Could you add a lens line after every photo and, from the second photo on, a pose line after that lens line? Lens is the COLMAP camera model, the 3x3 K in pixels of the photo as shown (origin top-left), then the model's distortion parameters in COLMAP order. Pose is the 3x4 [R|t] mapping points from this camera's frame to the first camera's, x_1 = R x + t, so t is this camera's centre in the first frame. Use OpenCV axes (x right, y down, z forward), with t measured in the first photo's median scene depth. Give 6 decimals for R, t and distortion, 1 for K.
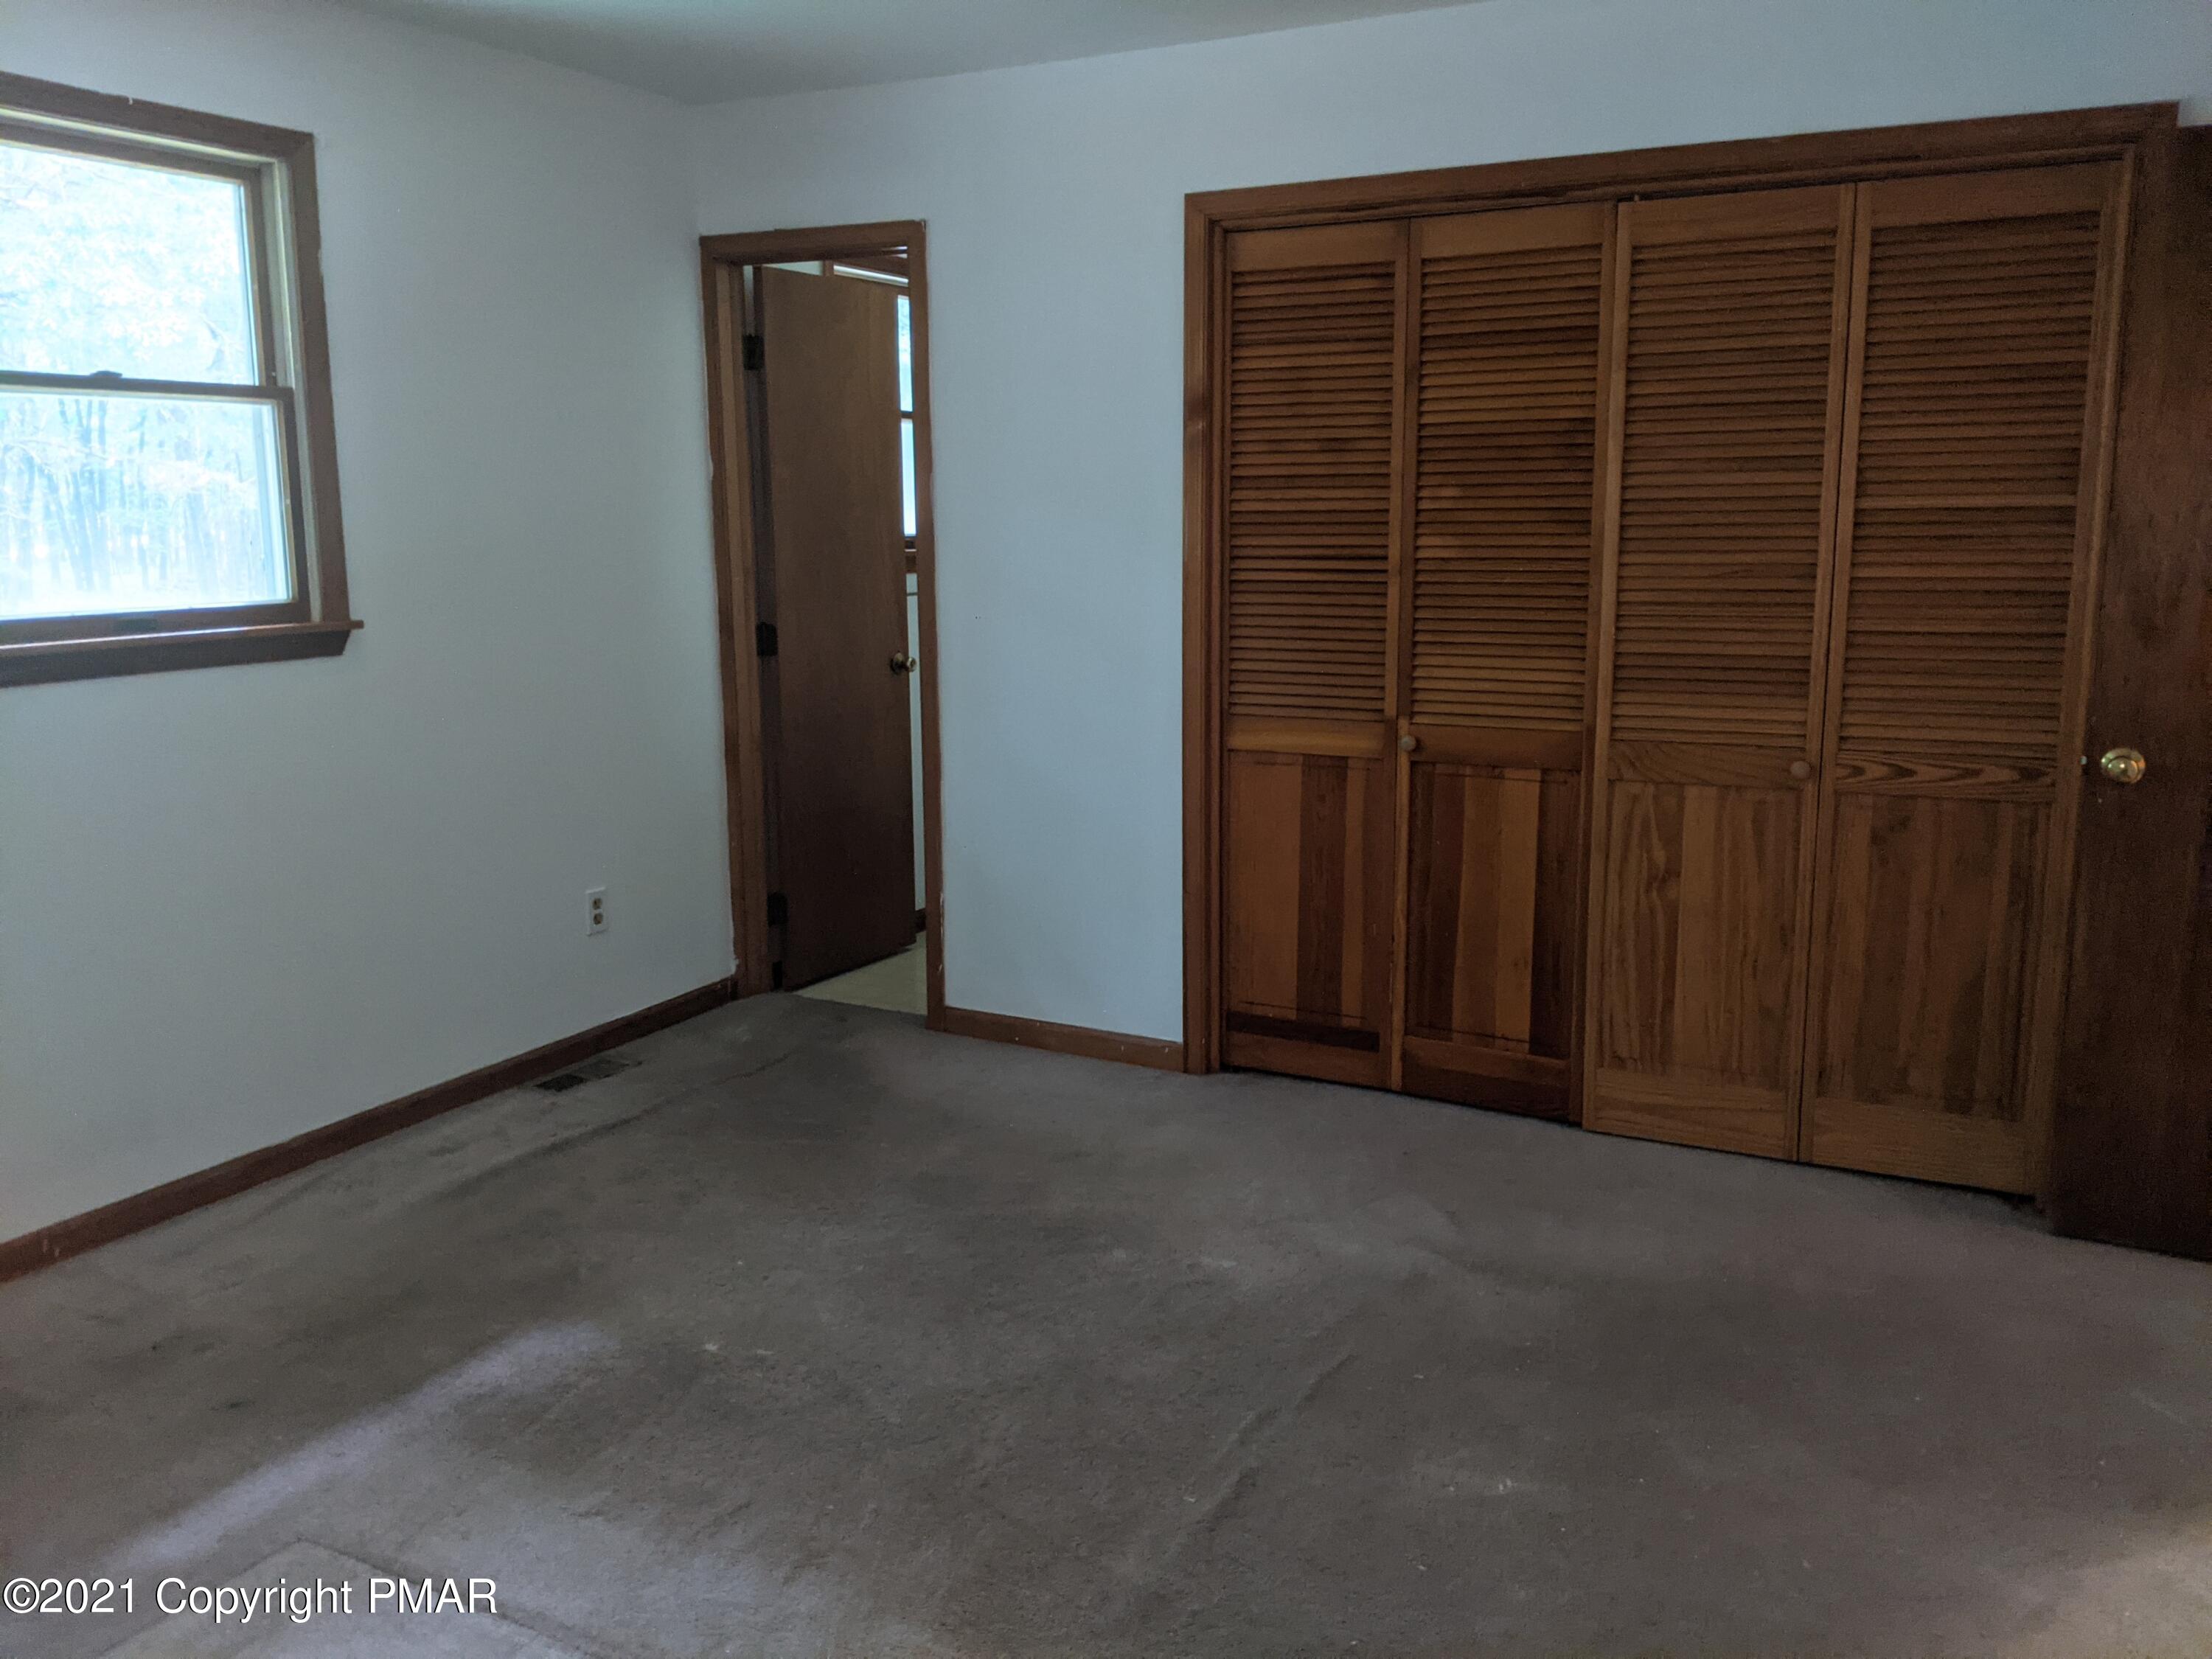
lens RADIAL K [[1791.3, 0, 1085.7], [0, 1791.3, 832.0], [0, 0, 1]] dist [0.087943, -0.122403]
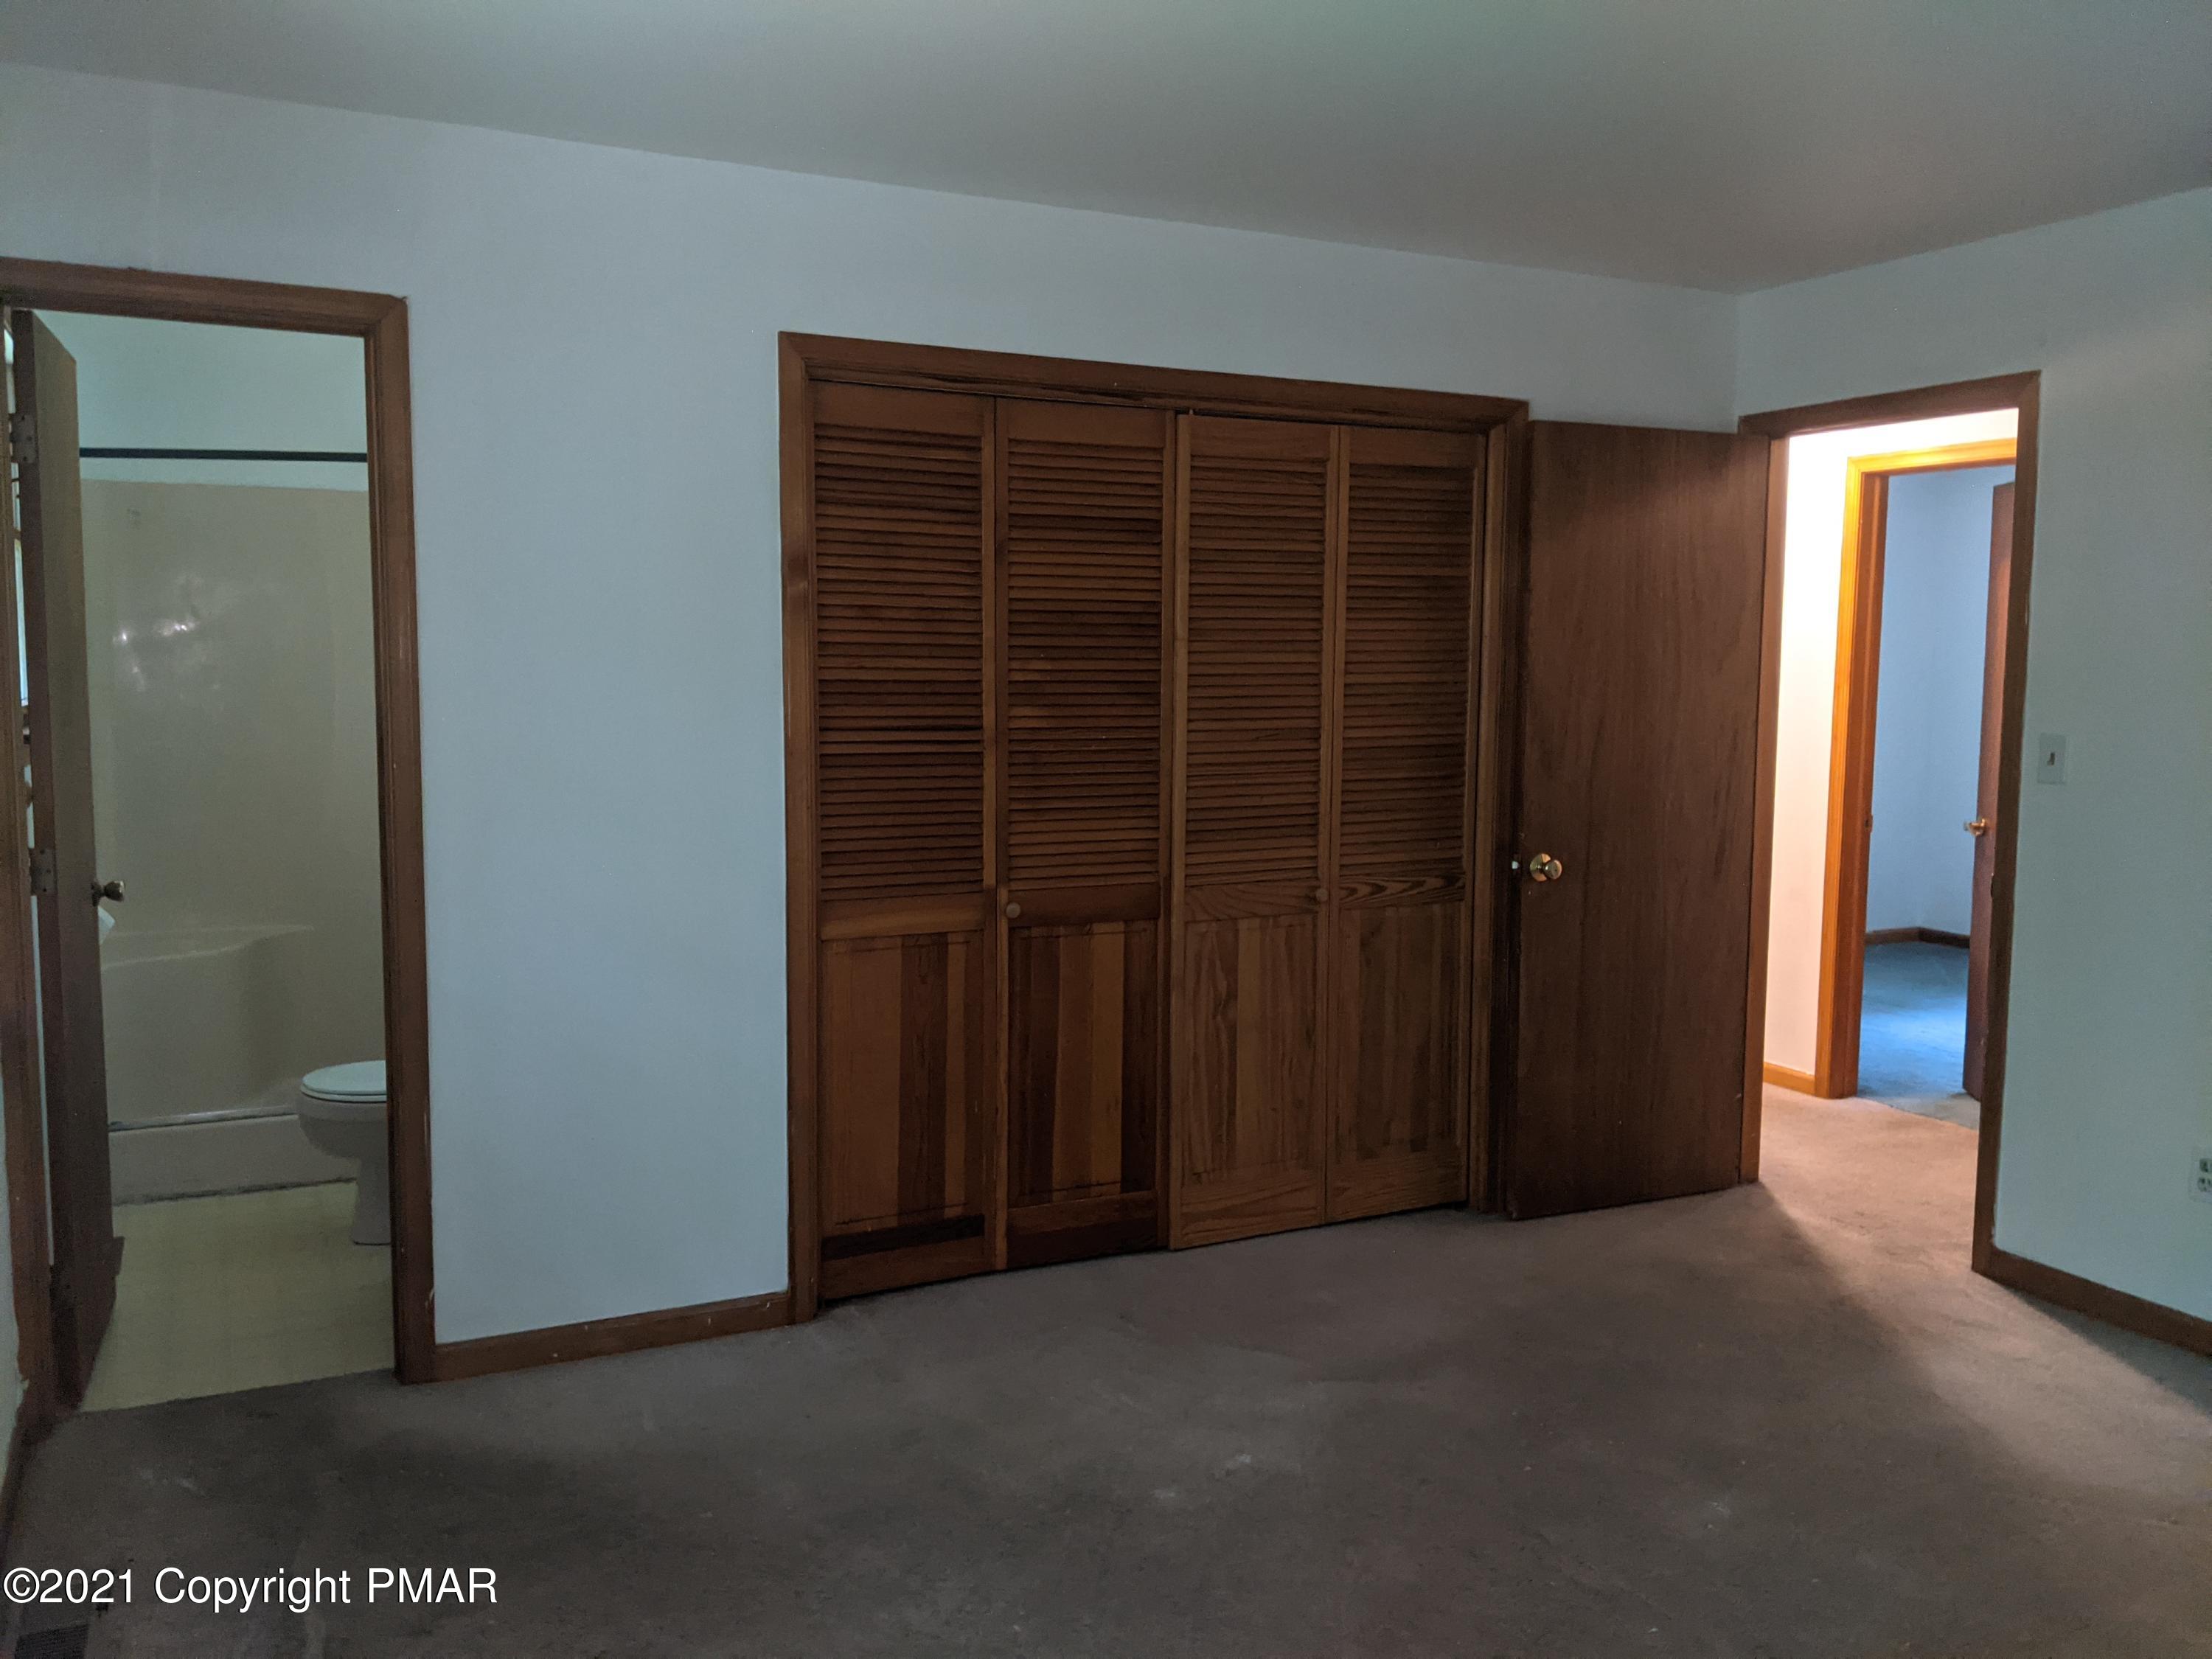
lens RADIAL K [[1791.3, 0, 1108.0], [0, 1791.3, 826.1], [0, 0, 1]] dist [0.087943, -0.122403]
pose [[0.566068, -0.068267, 0.821527, -0.620467], [0.136664, 0.990547, -0.011855, -0.079416], [-0.812952, 0.118984, 0.570046, 0.396294]]
